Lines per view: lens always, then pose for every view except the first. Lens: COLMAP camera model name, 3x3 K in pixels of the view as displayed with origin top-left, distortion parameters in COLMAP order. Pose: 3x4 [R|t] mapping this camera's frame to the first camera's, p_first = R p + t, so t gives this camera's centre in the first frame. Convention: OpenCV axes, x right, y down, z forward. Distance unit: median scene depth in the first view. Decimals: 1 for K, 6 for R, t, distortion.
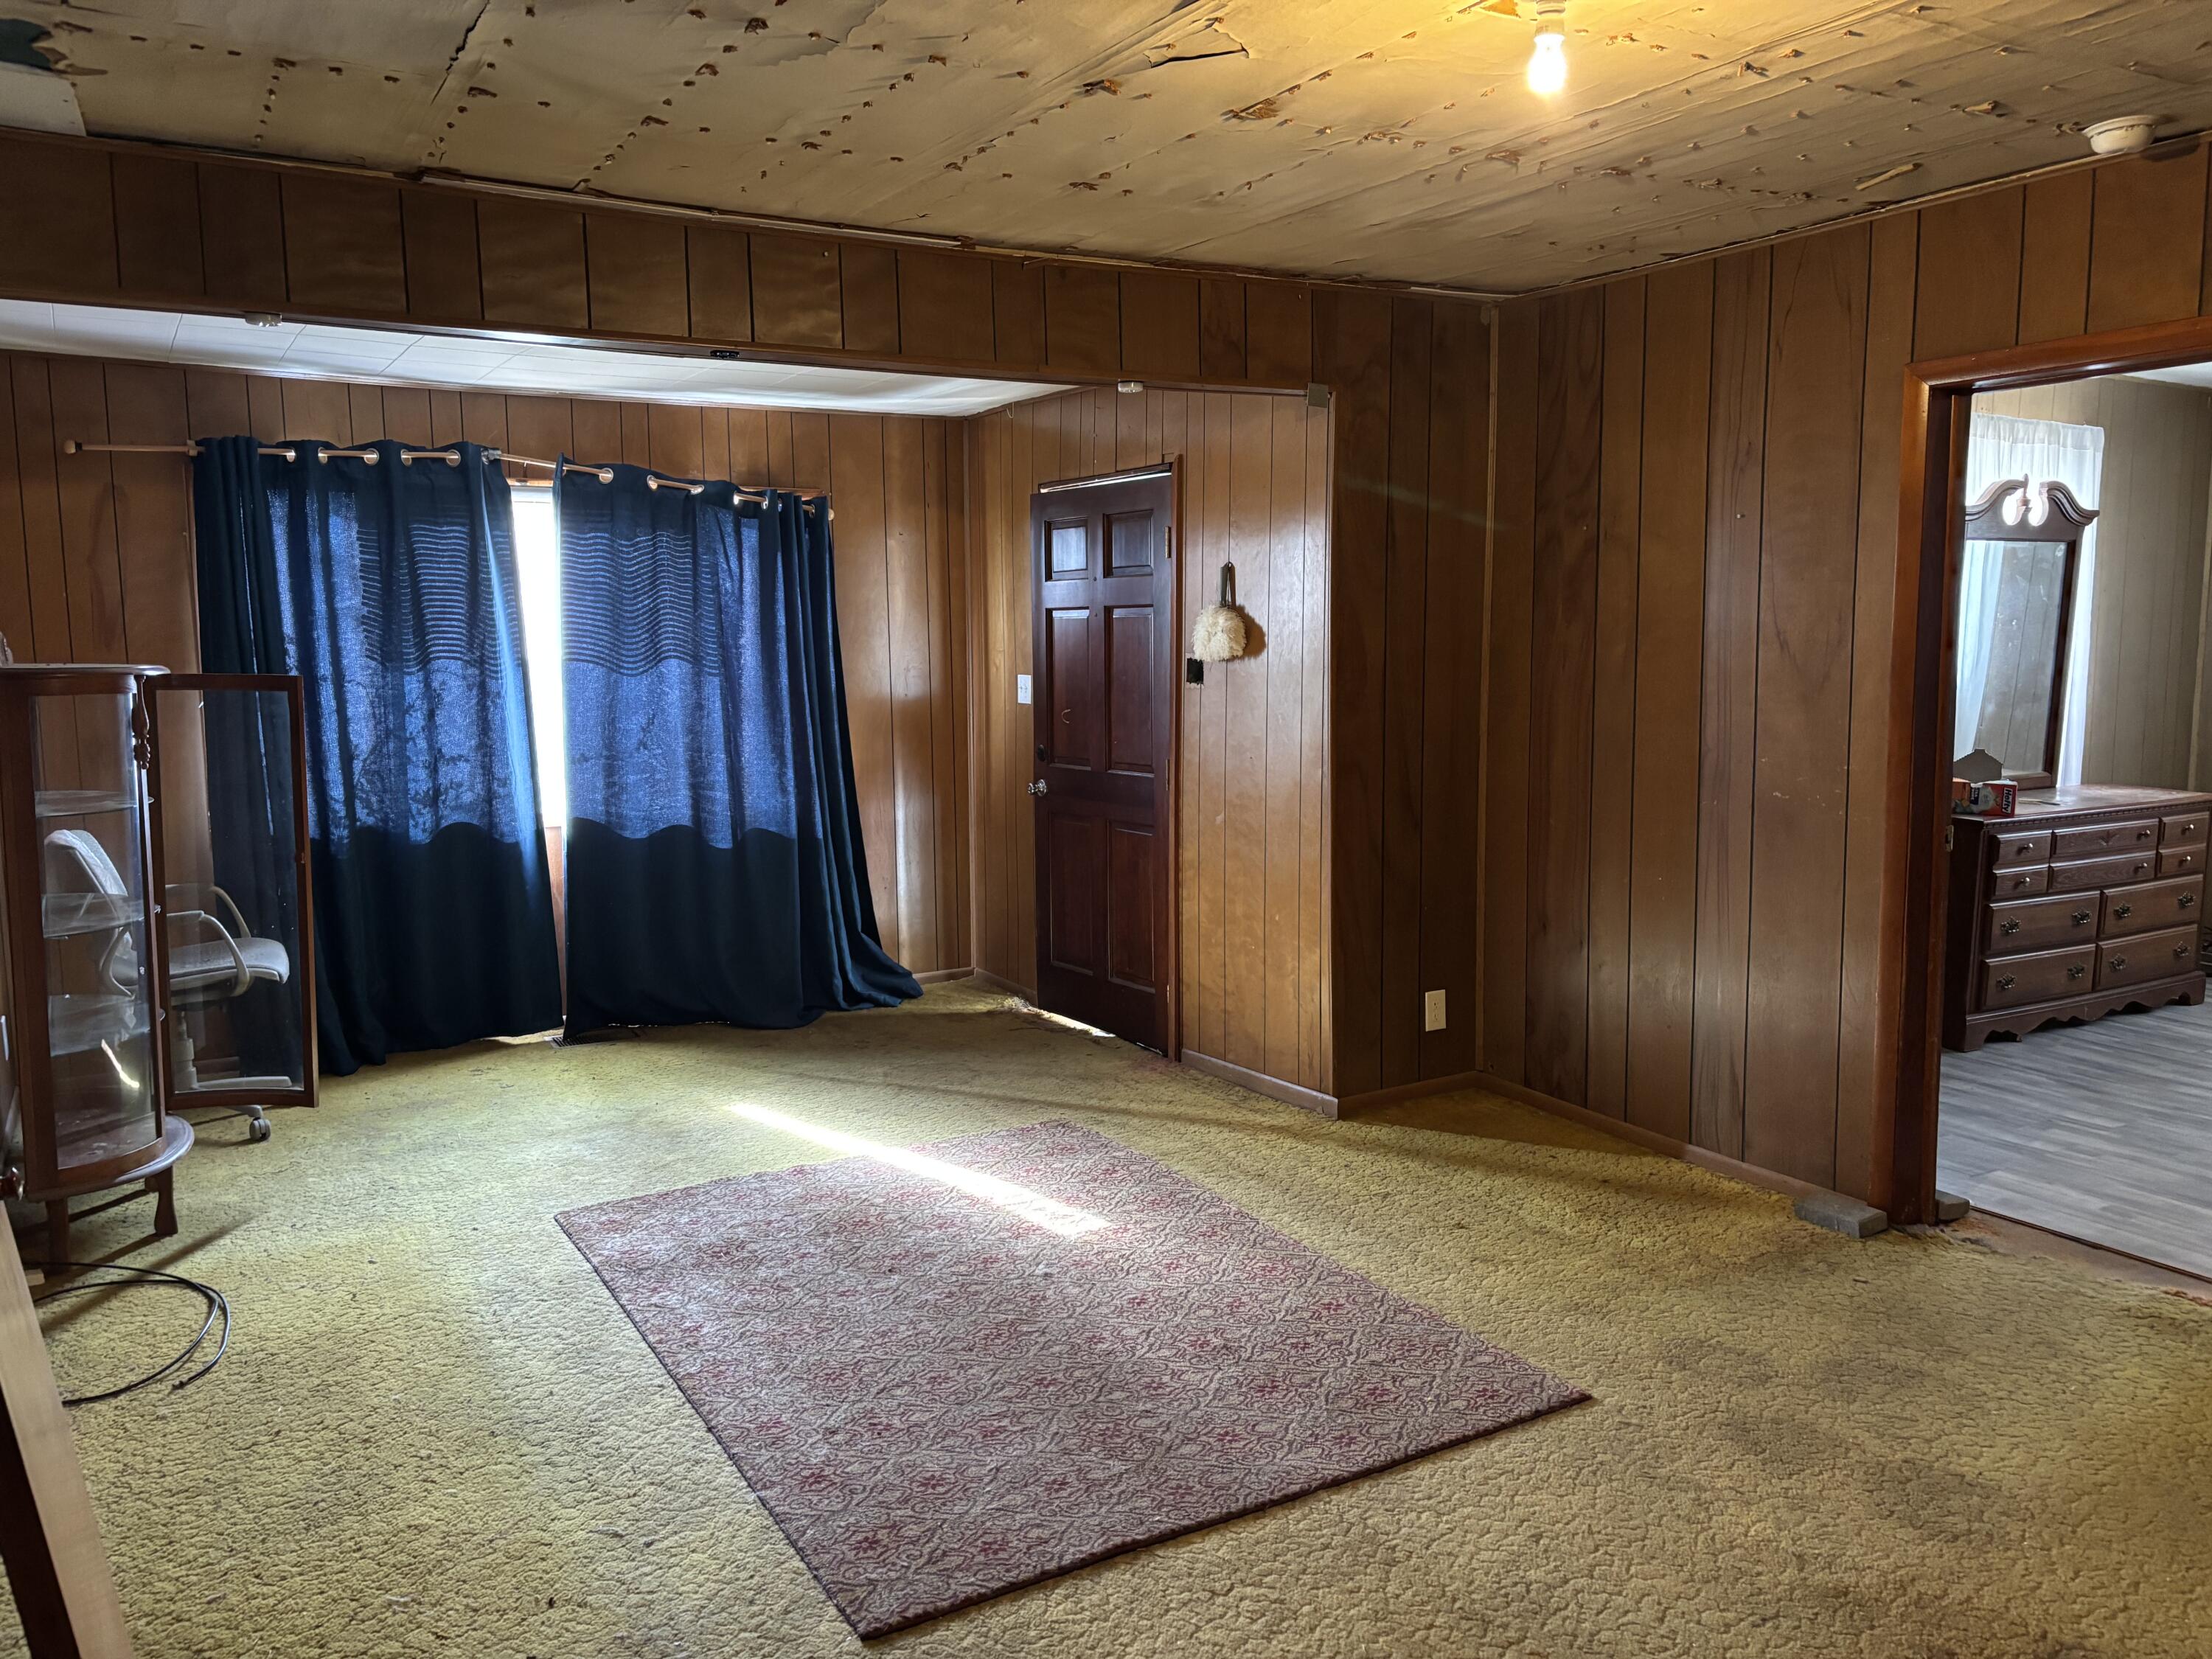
lens RADIAL K [[1679.1, 0, 1118.0], [0, 1679.1, 807.4], [0, 0, 1]] dist [0.061890, -0.069539]
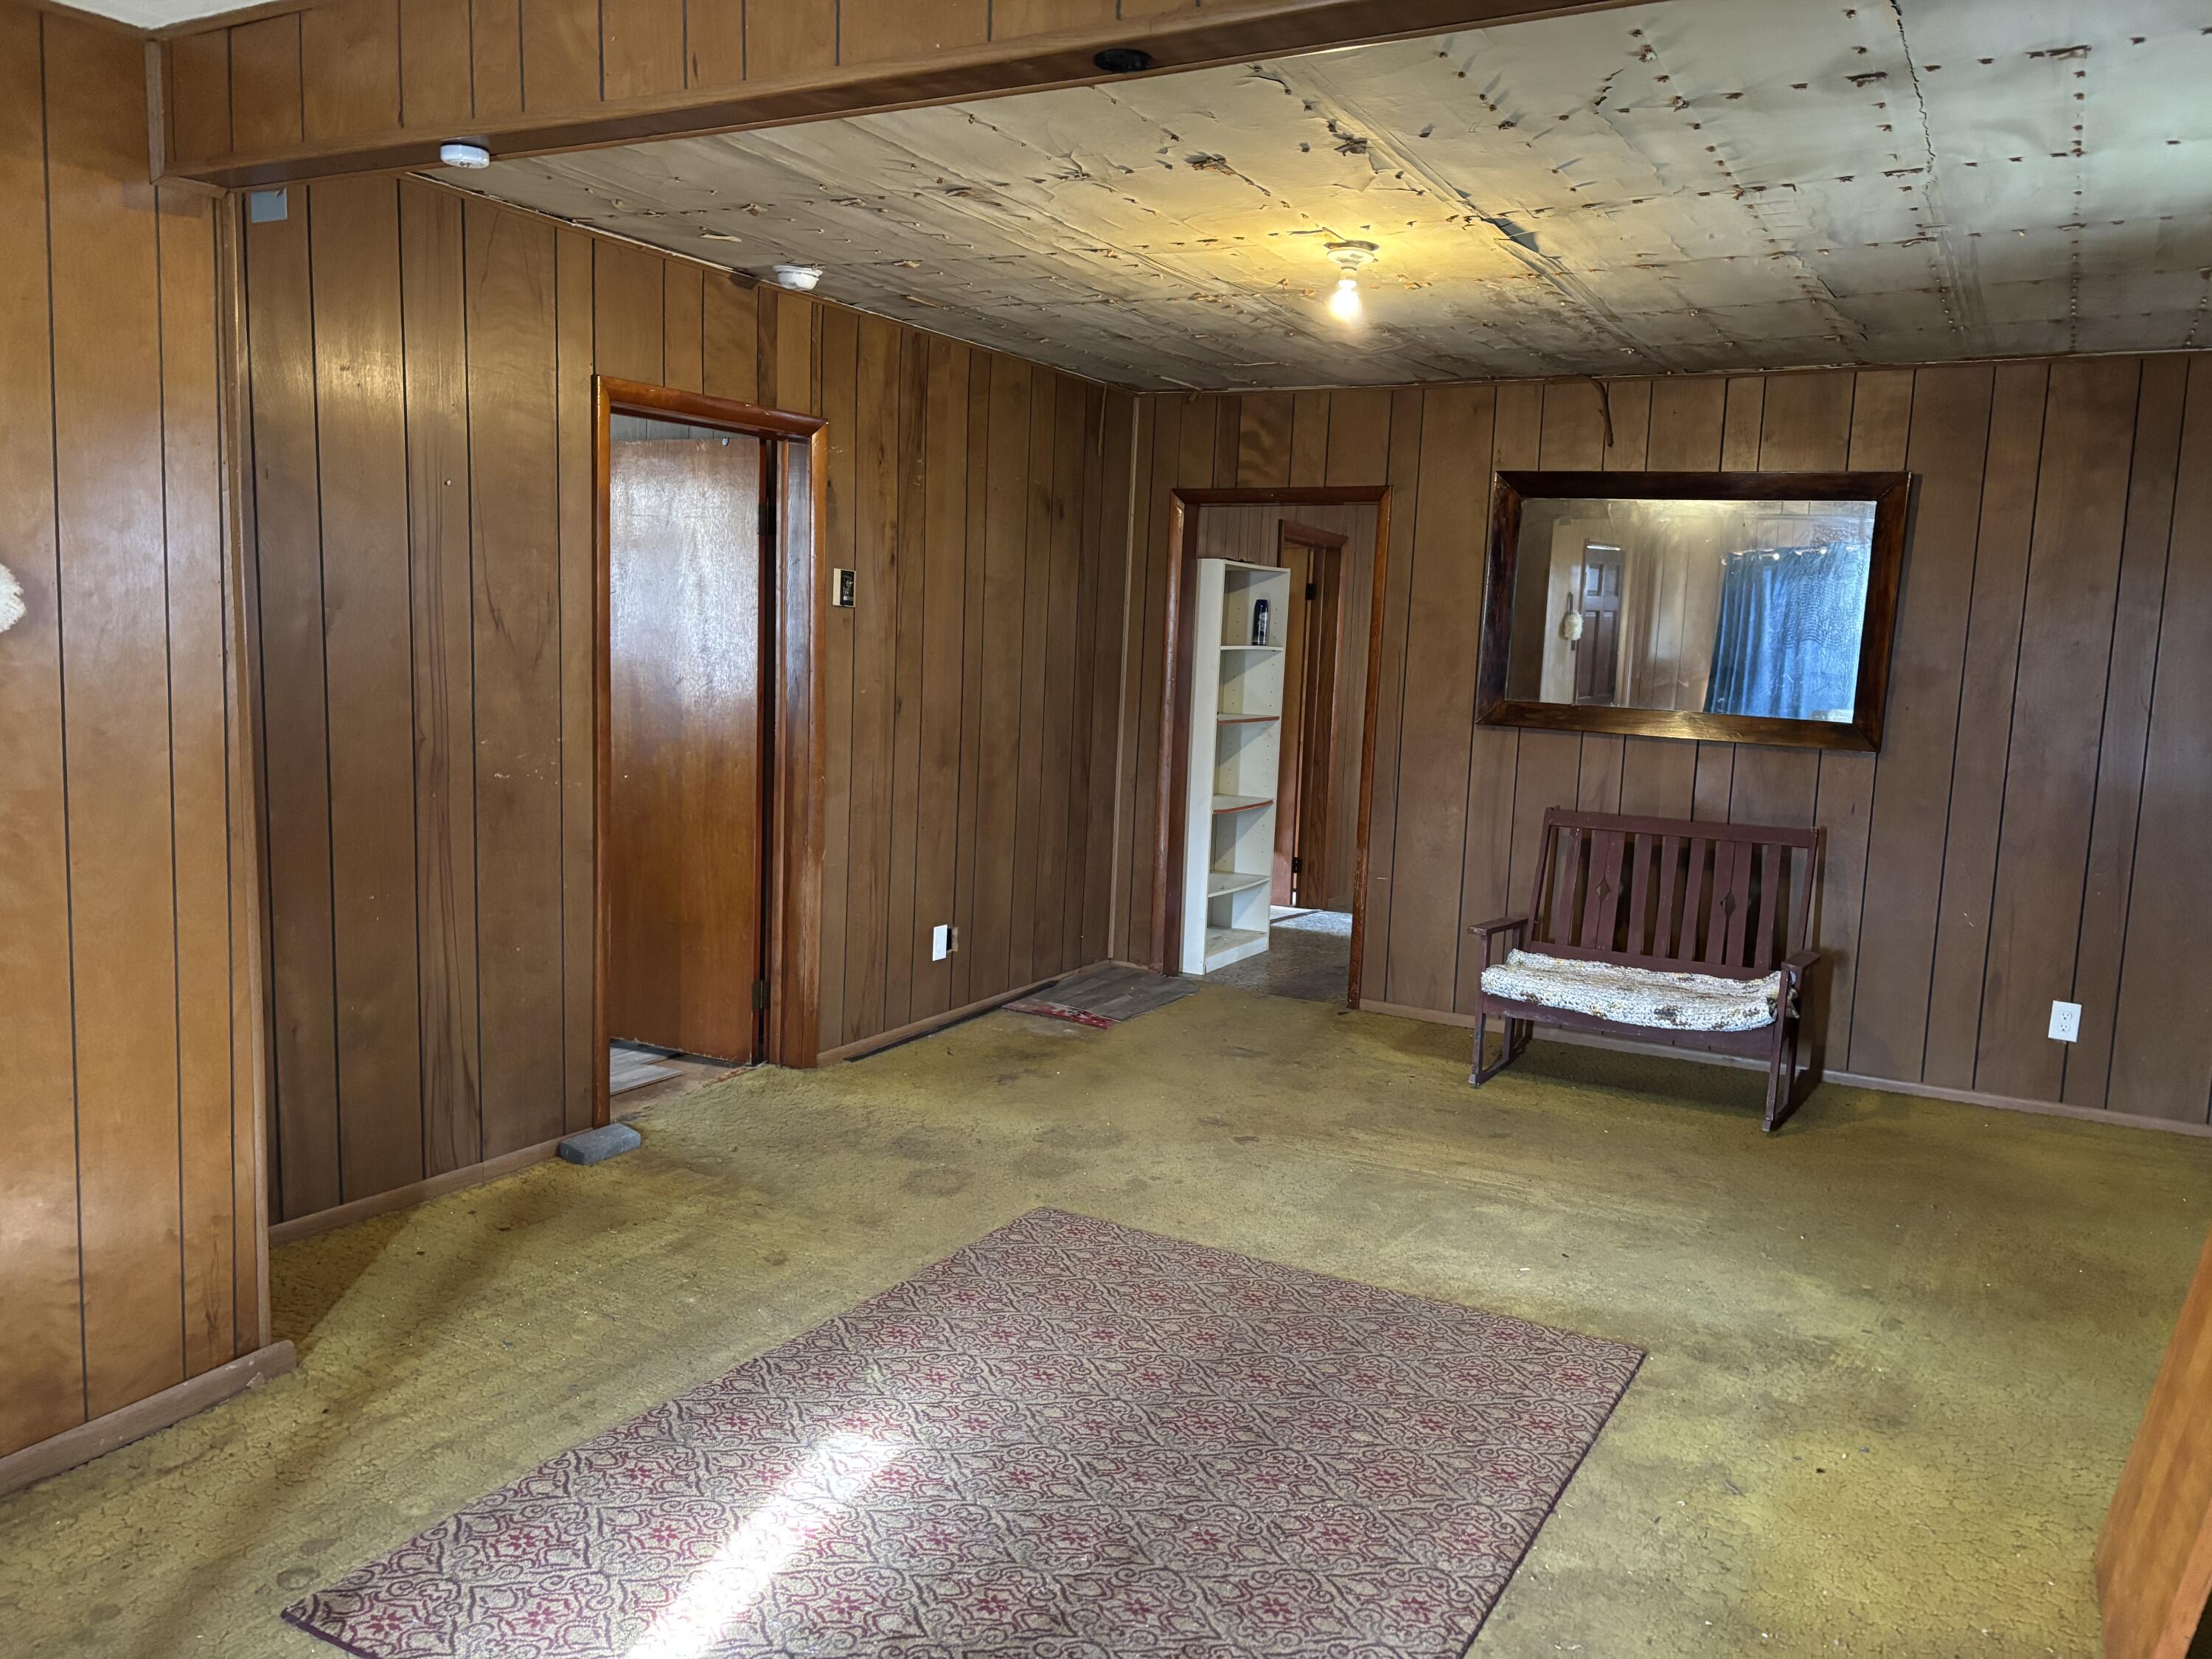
lens RADIAL K [[1679.1, 0, 1110.8], [0, 1679.1, 831.7], [0, 0, 1]] dist [0.061890, -0.069539]
pose [[-0.505499, -0.112241, 0.855495, -1.643480], [0.059706, 0.984576, 0.164456, -0.300845], [-0.860759, 0.134211, -0.491001, 3.057876]]
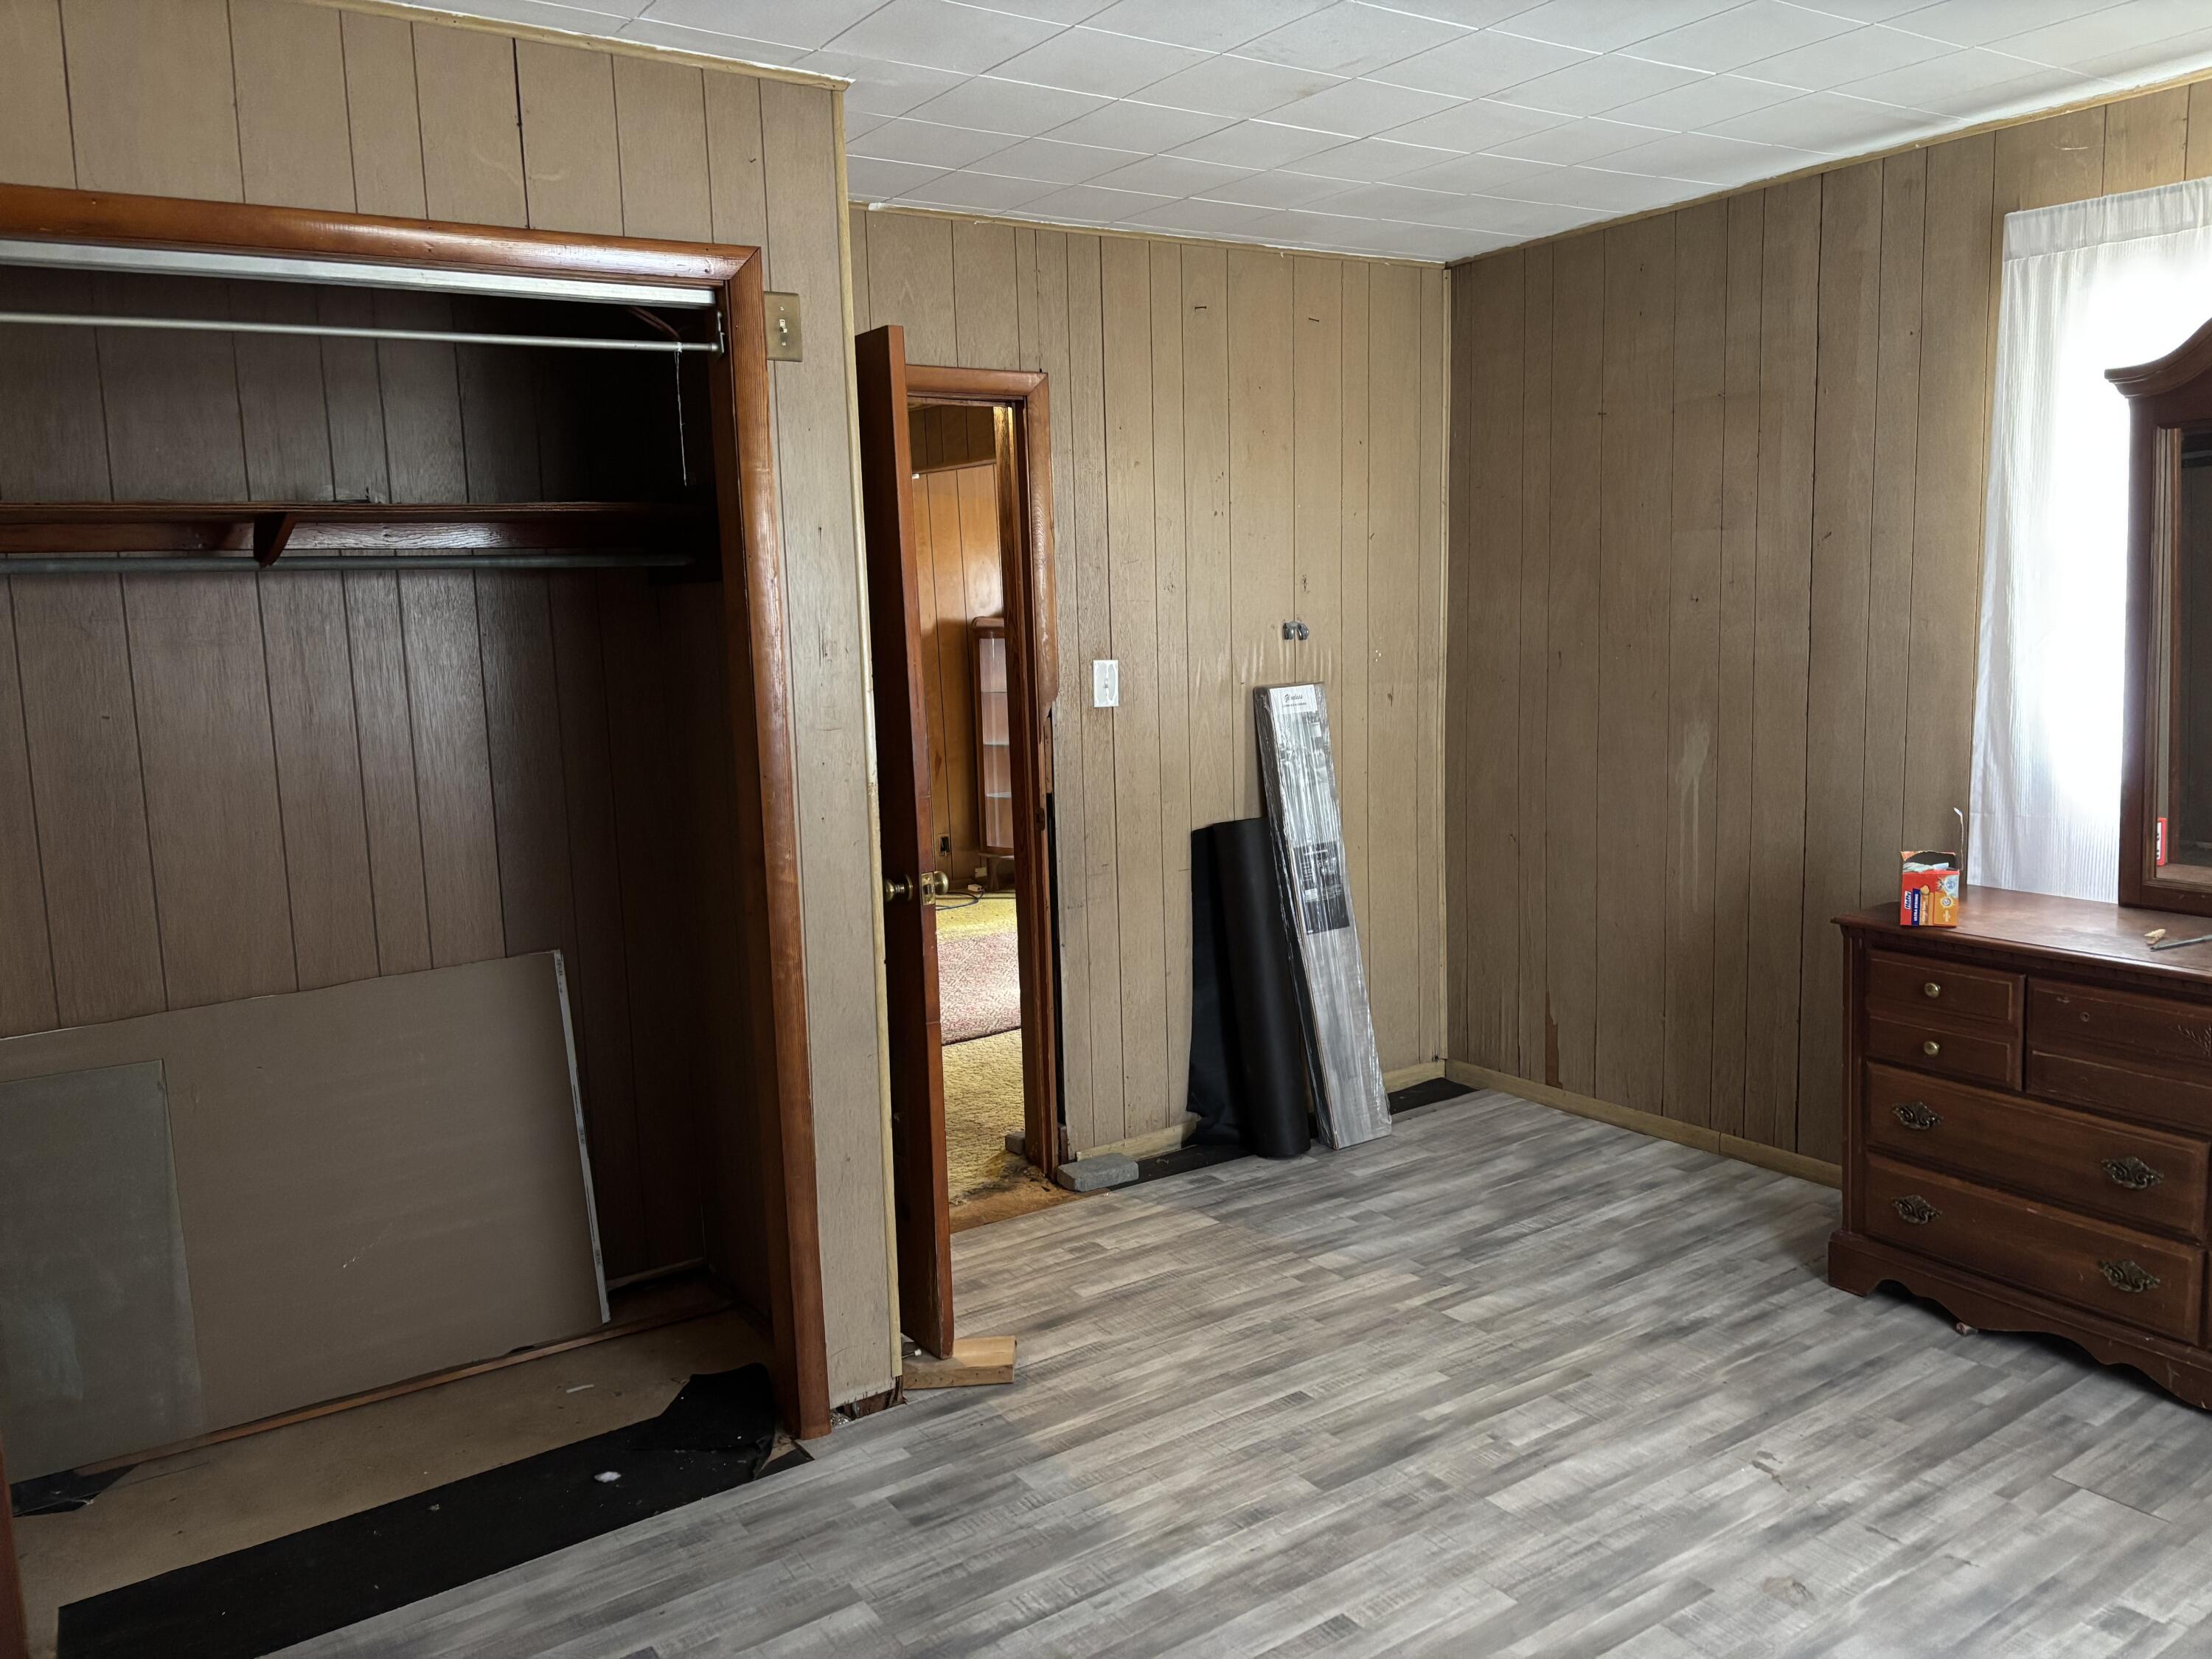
lens RADIAL K [[1679.1, 0, 1113.1], [0, 1679.1, 826.0], [0, 0, 1]] dist [0.061890, -0.069539]
pose [[0.053849, 0.142455, -0.988335, 3.749157], [-0.075076, 0.987548, 0.138251, -0.310556], [0.995723, 0.066756, 0.063873, 2.392266]]
